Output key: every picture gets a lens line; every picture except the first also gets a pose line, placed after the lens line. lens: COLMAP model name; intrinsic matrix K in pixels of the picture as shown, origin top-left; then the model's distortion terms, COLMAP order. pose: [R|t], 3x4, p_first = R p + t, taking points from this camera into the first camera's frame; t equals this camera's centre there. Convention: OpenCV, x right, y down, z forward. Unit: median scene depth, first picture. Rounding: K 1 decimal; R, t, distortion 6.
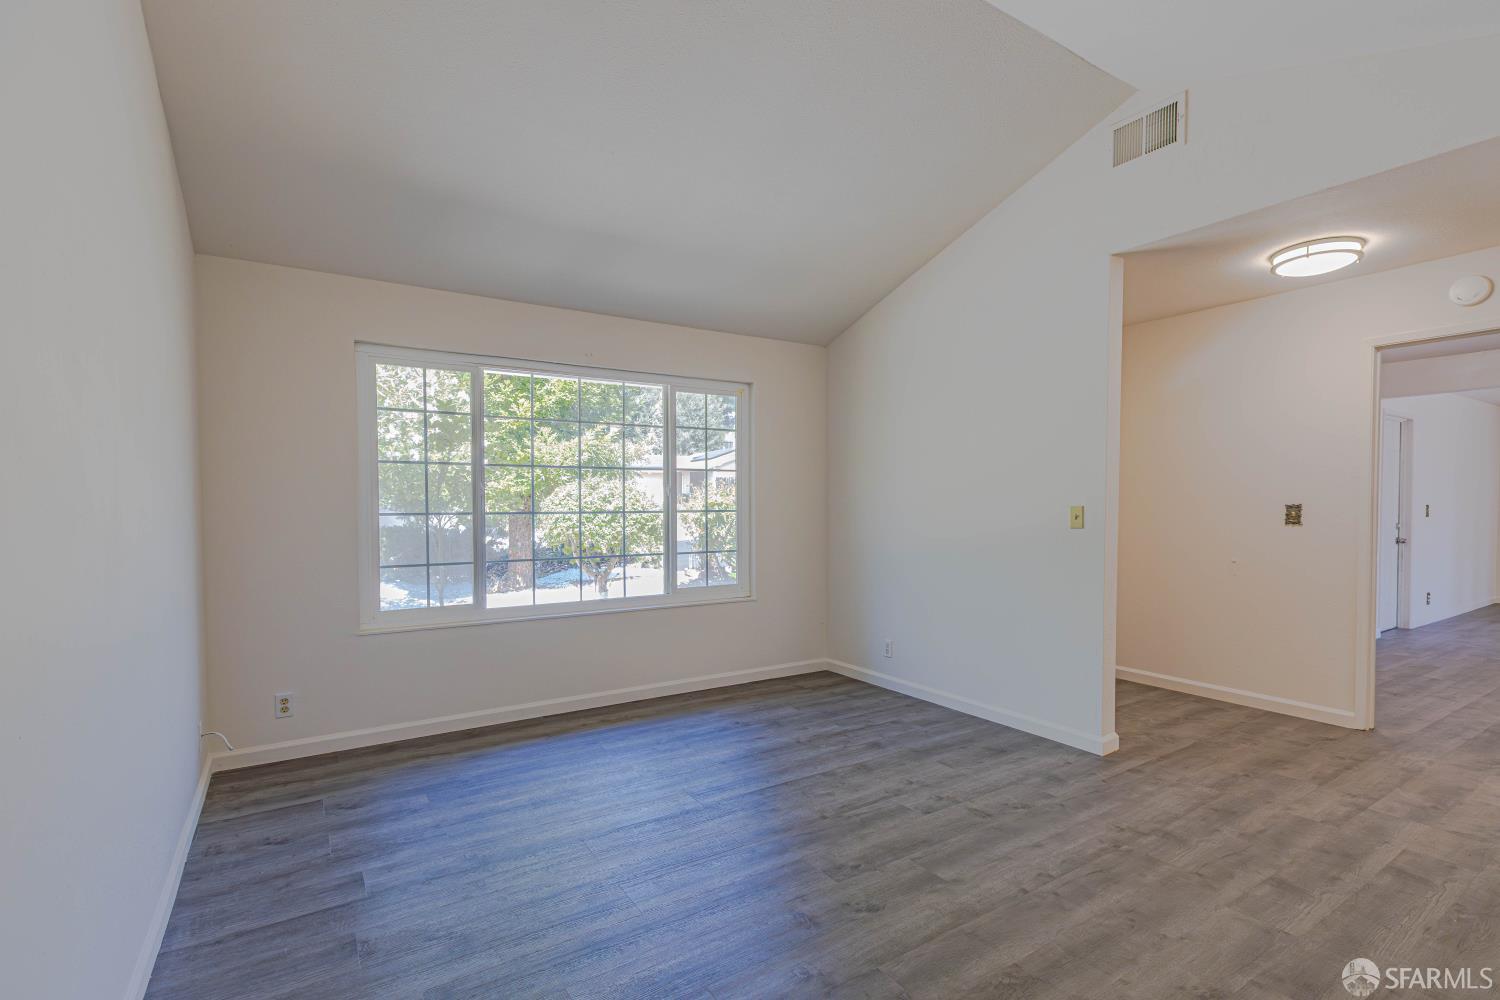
lens RADIAL K [[691.6, 0, 750.8], [0, 691.6, 519.9], [0, 0, 1]] dist [0.002652, -0.000532]
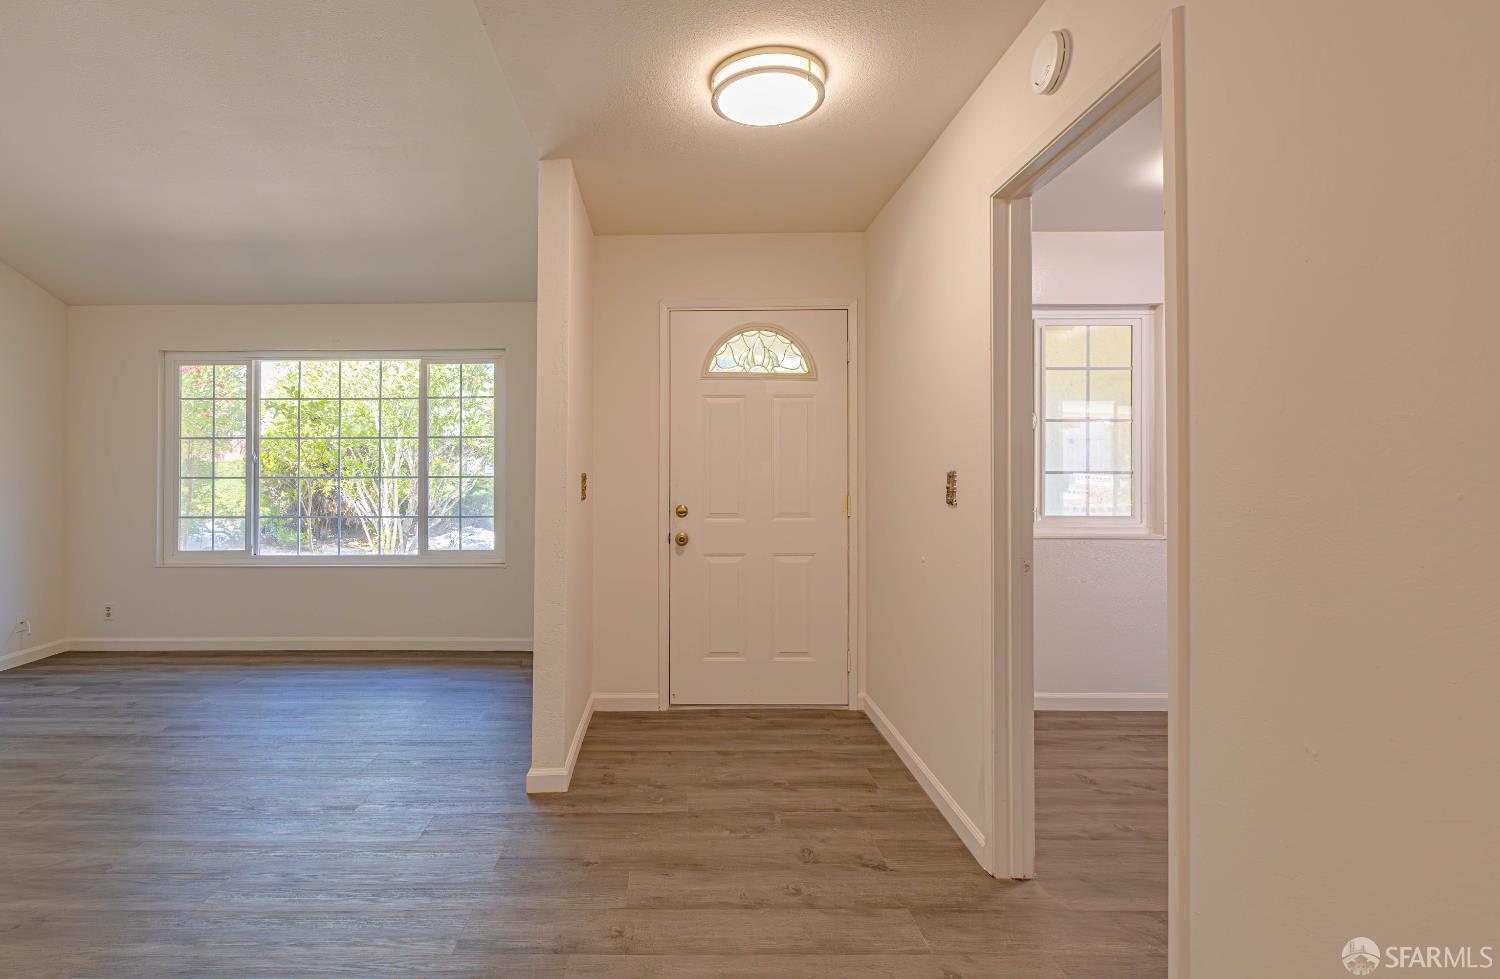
lens RADIAL K [[710.3, 0, 669.1], [0, 710.3, 456.3], [0, 0, 1]] dist [0.000434, -0.000093]
pose [[0.835584, -0.008844, -0.549292, 1.043366], [-0.011178, 0.999390, -0.033094, -0.015393], [0.549249, 0.033793, 0.834975, 0.384978]]
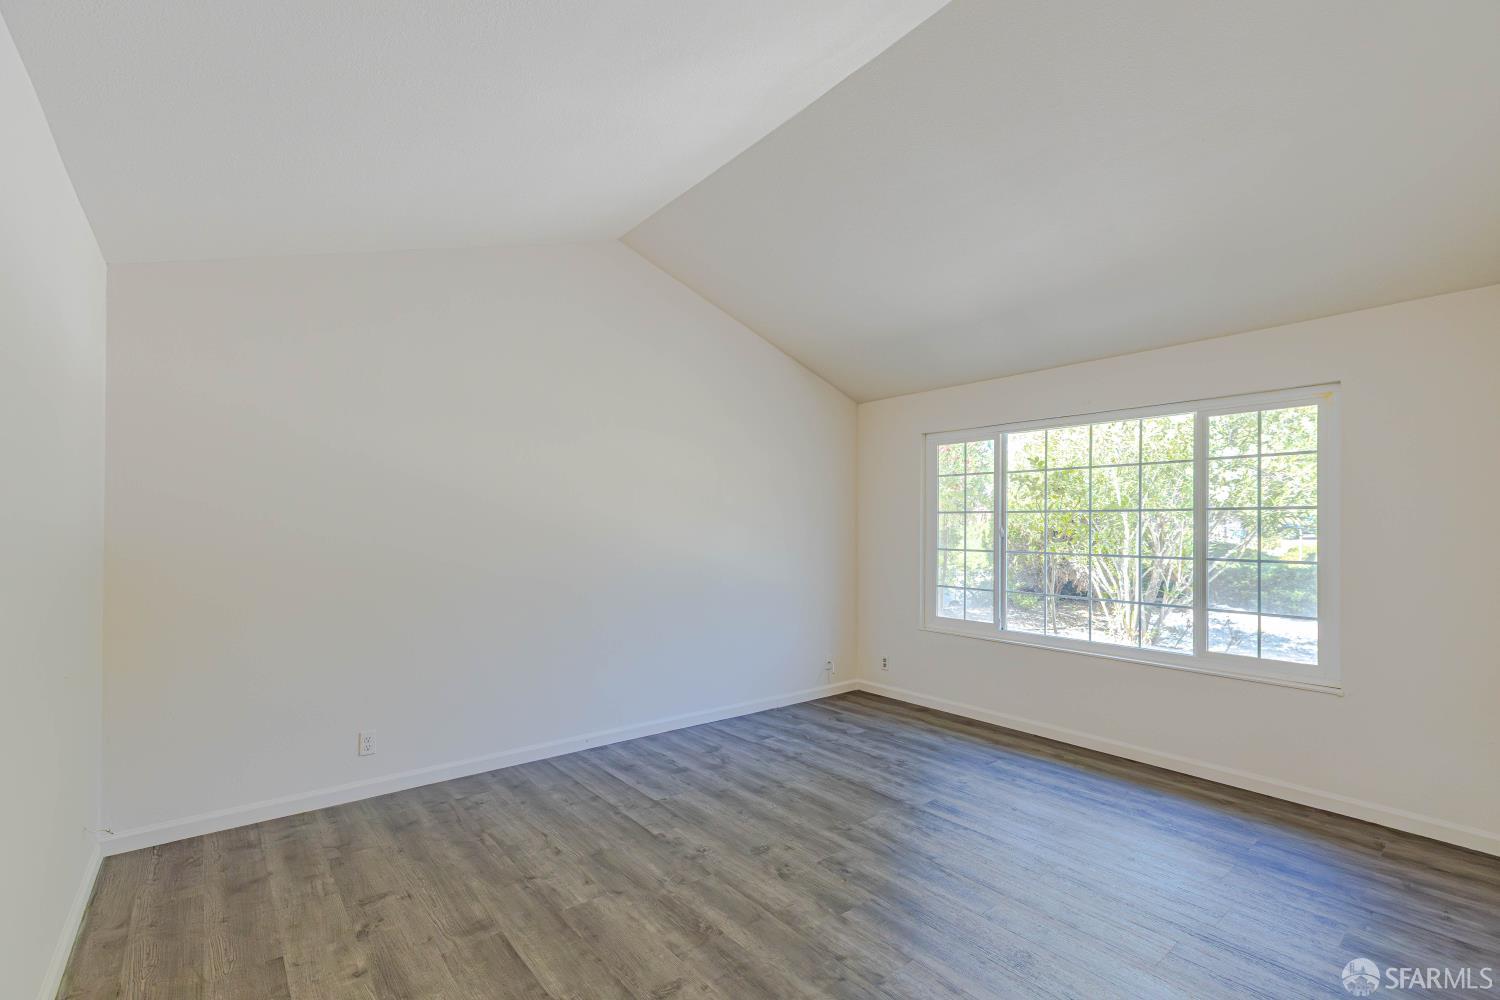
lens RADIAL K [[660.5, 0, 751.8], [0, 660.5, 518.7], [0, 0, 1]] dist [0.008816, -0.000660]
pose [[0.119843, -0.010174, -0.992741, 0.817656], [-0.033254, 0.999345, -0.014256, -0.040478], [0.992236, 0.034722, 0.119426, 0.463396]]
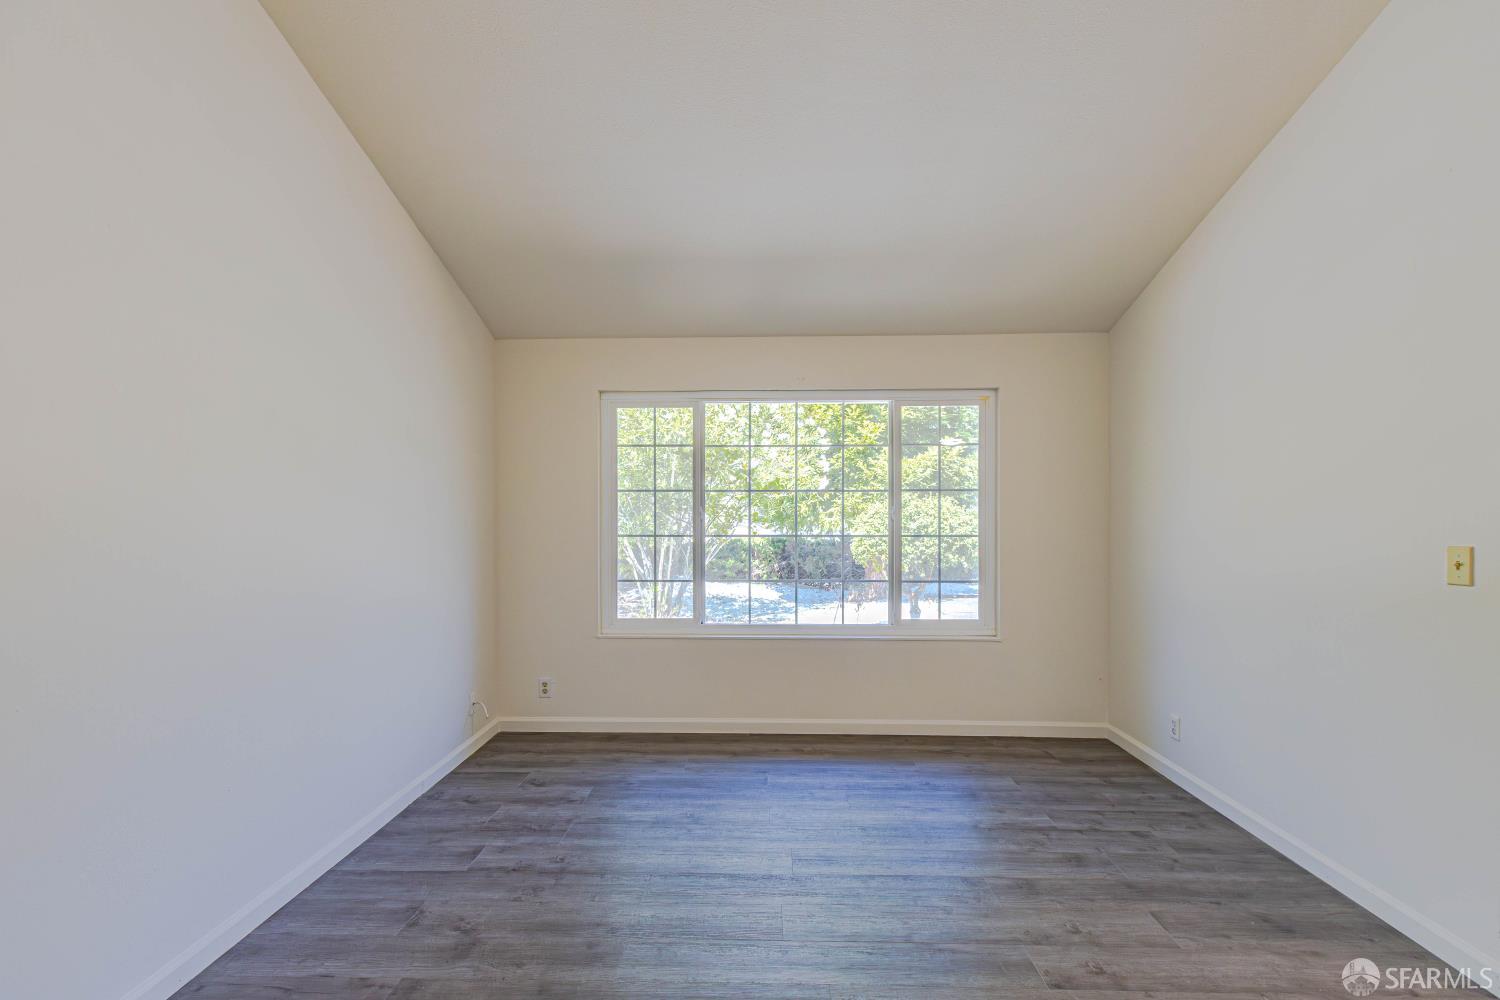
lens RADIAL K [[660.5, 0, 751.8], [0, 660.5, 518.7], [0, 0, 1]] dist [0.008816, -0.000660]
pose [[0.826258, 0.004908, -0.563271, 0.293219], [-0.015261, 0.999790, -0.013674, -0.026026], [0.563086, 0.019894, 0.826159, 0.207386]]
